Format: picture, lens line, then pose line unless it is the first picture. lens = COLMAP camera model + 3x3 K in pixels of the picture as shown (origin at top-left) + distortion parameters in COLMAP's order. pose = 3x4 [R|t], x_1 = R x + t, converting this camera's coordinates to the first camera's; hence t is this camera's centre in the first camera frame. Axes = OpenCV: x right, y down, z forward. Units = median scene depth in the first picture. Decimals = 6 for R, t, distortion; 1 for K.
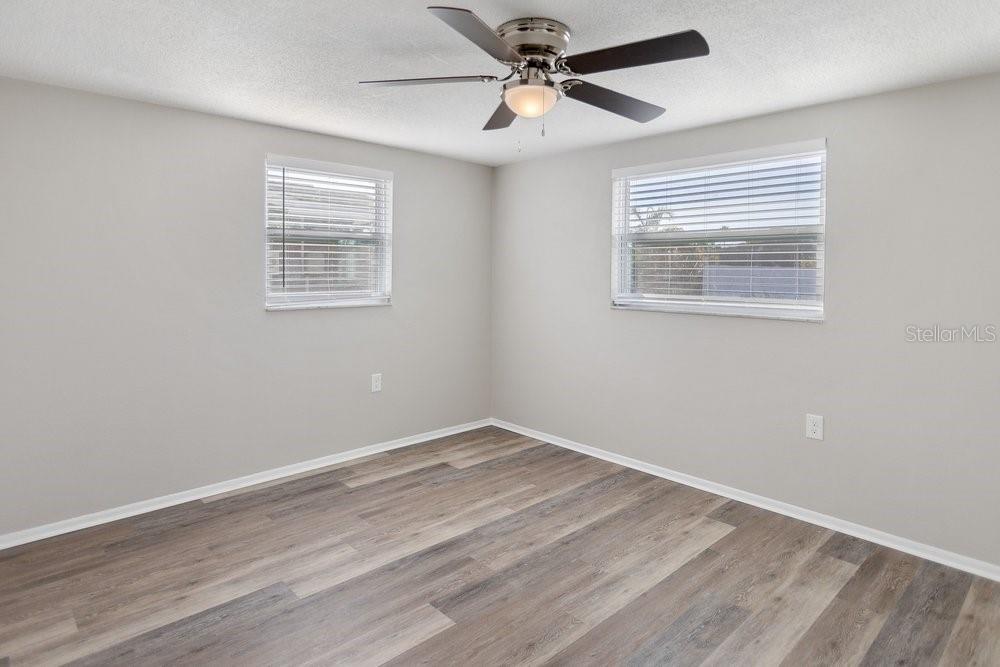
lens RADIAL K [[551.2, 0, 499.7], [0, 551.2, 291.9], [0, 0, 1]] dist [-0.000632, 0.004661]
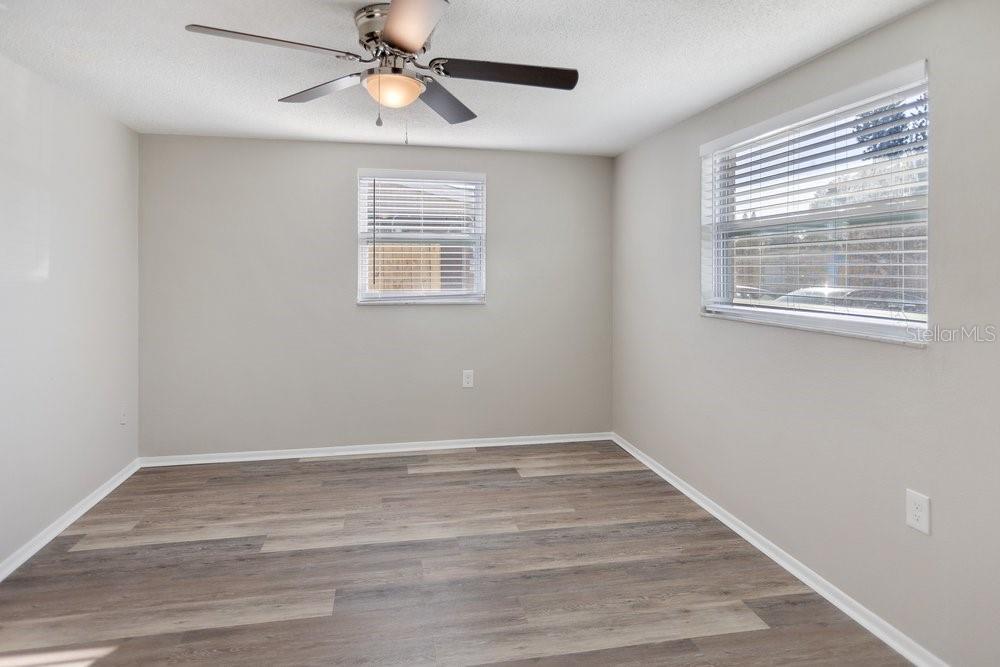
lens RADIAL K [[551.2, 0, 499.7], [0, 551.2, 291.9], [0, 0, 1]] dist [-0.000632, 0.004661]
pose [[0.853396, 0.017607, -0.520966, 0.443751], [-0.021121, 0.999777, -0.000810, 0.001809], [0.520836, 0.011695, 0.853577, 0.184134]]
